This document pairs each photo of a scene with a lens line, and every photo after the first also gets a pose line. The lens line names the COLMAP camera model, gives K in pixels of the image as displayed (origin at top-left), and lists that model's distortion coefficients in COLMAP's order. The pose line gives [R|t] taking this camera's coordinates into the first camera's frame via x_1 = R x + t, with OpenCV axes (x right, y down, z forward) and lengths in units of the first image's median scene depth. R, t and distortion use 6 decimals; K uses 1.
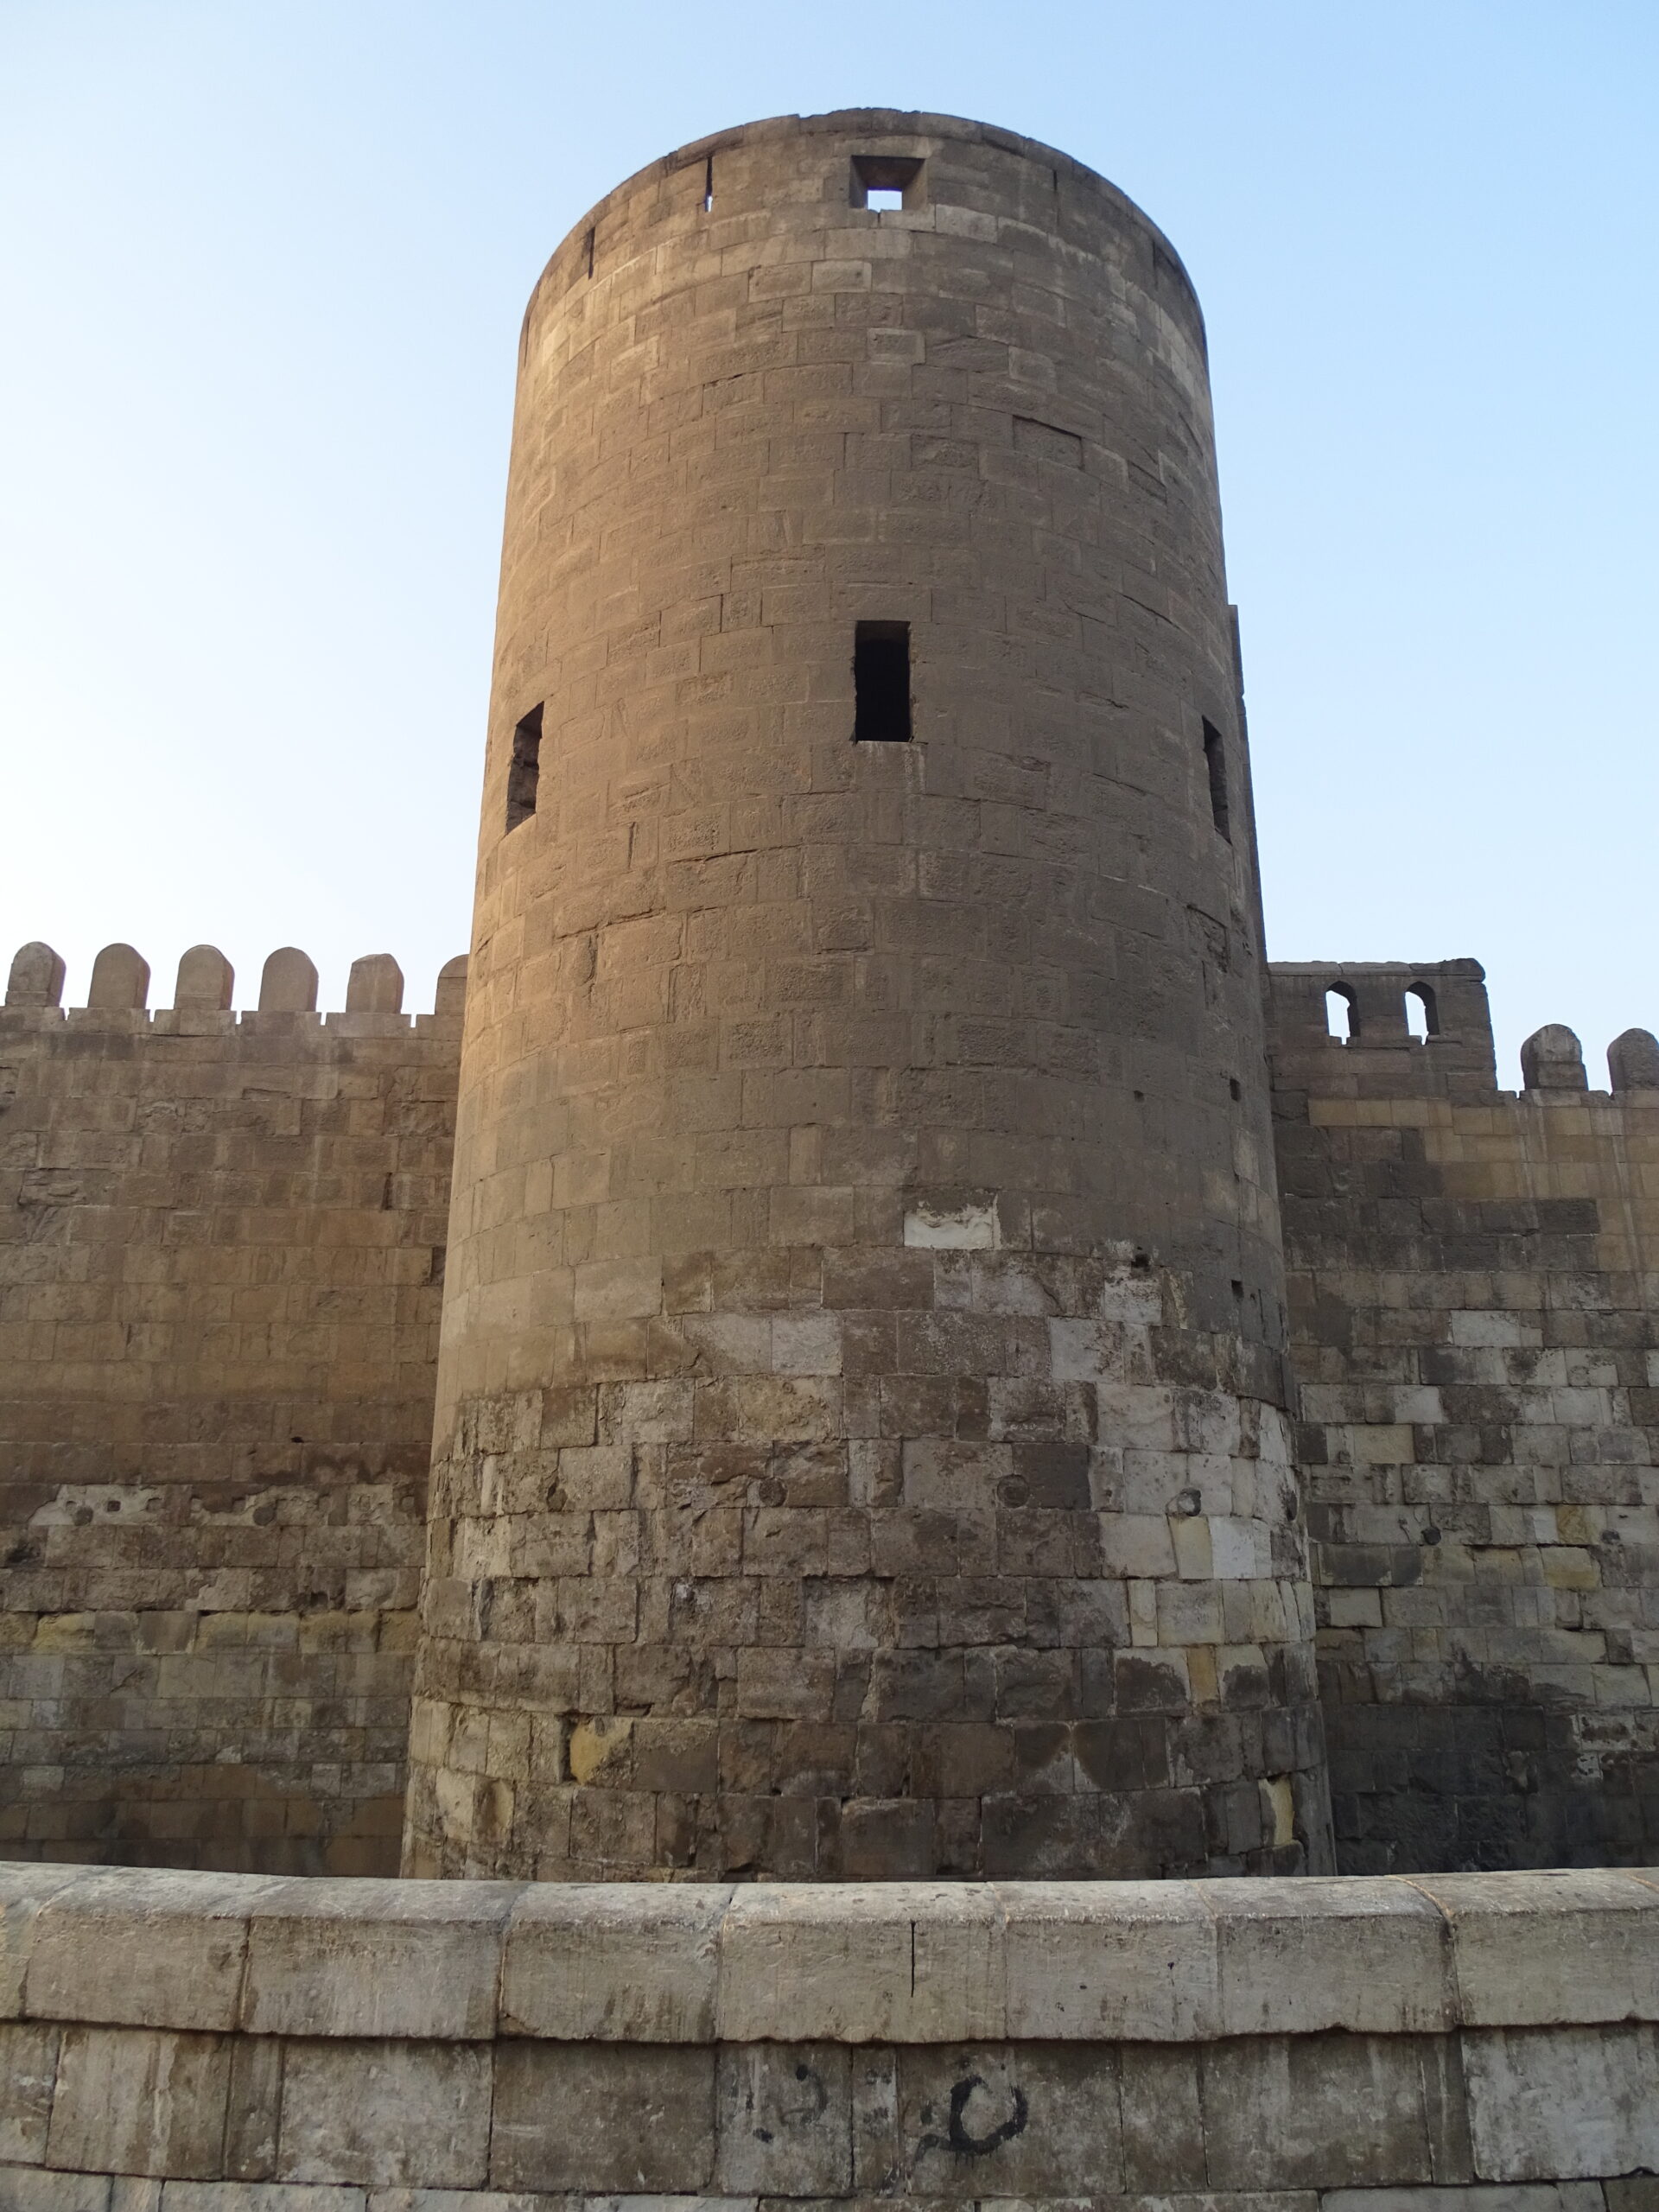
lens RADIAL K [[1574.4, 0, 834.5], [0, 1574.4, 1094.7], [0, 0, 1]] dist [-0.006907, 0.003326]
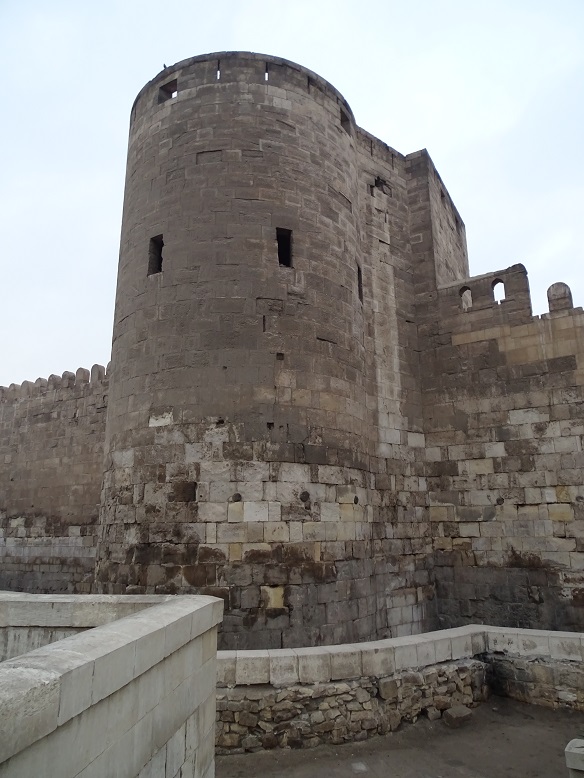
lens RADIAL K [[553.7, 0, 296.6], [0, 553.7, 385.2], [0, 0, 1]] dist [-0.006907, 0.003326]
pose [[0.841816, -0.149140, -0.518751, 0.786945], [0.176499, 0.984295, 0.003436, 0.049785], [0.510091, -0.094452, 0.854918, 0.127248]]
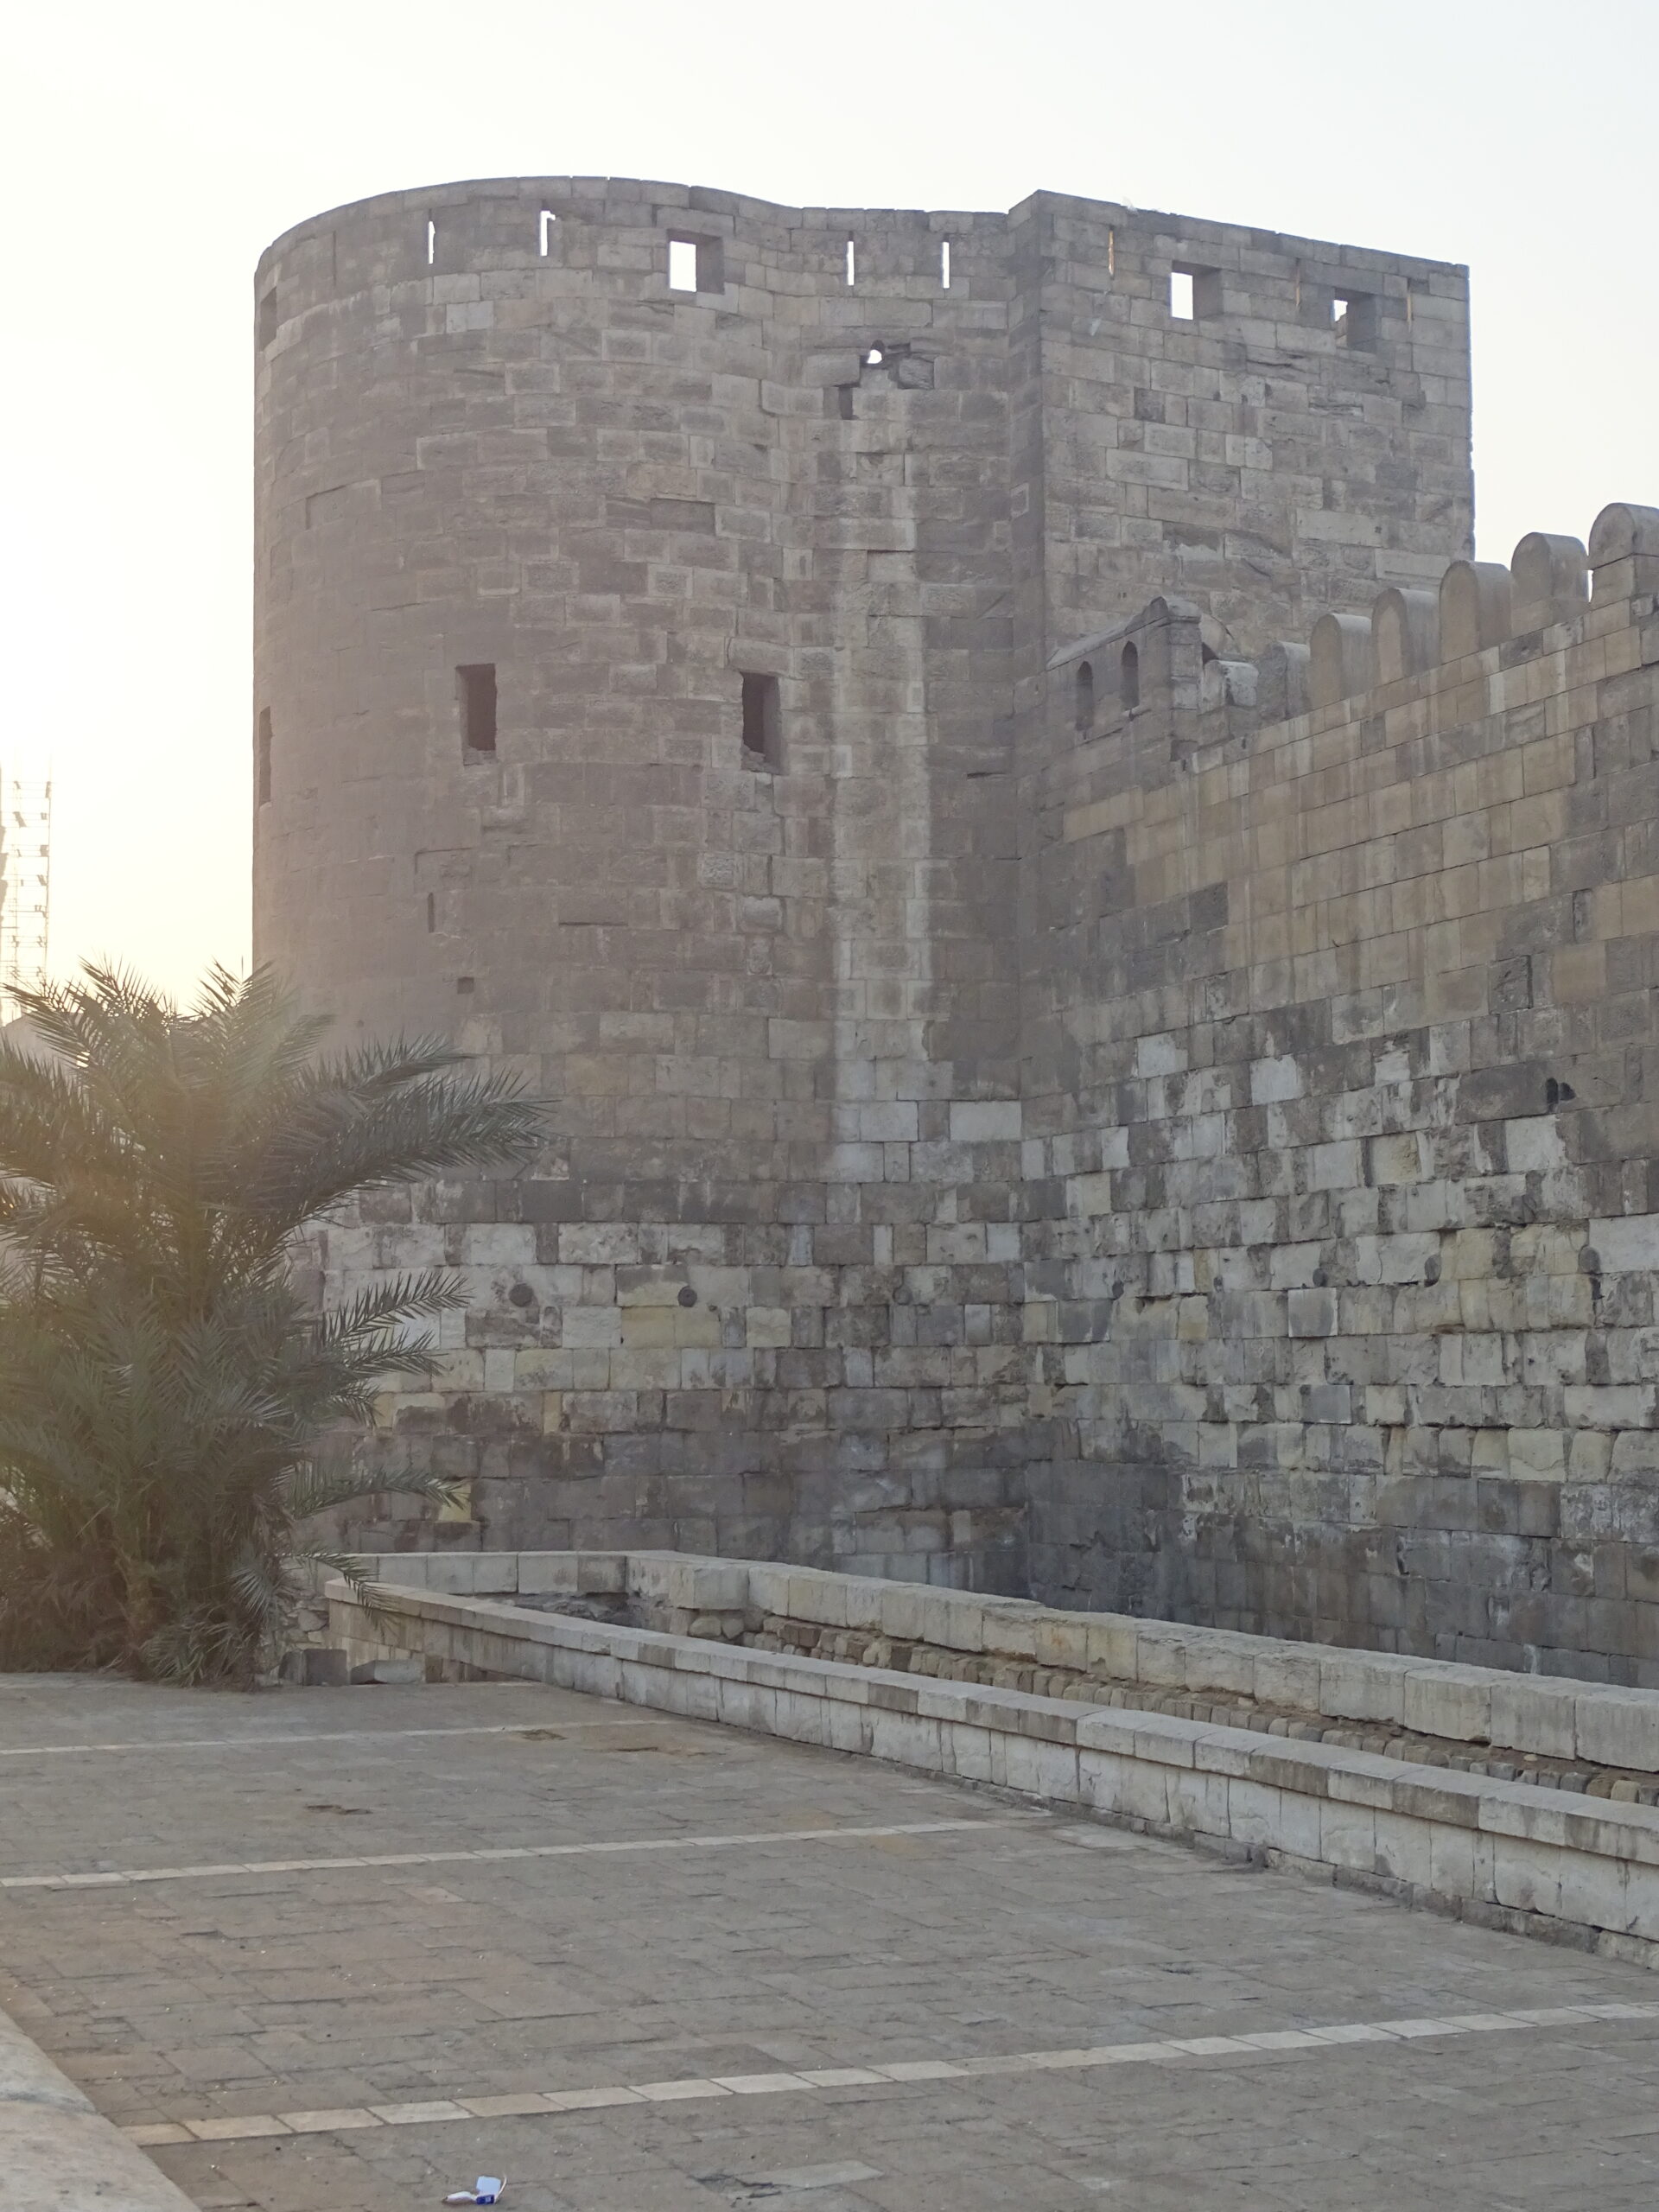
lens RADIAL K [[3350.8, 0, 850.7], [0, 3350.8, 1083.7], [0, 0, 1]] dist [0.001068, 0.000000]
pose [[0.392631, -0.092739, -0.915008, 2.820861], [0.290336, 0.956526, 0.027637, 0.087536], [0.872666, -0.276511, 0.402487, 0.142873]]
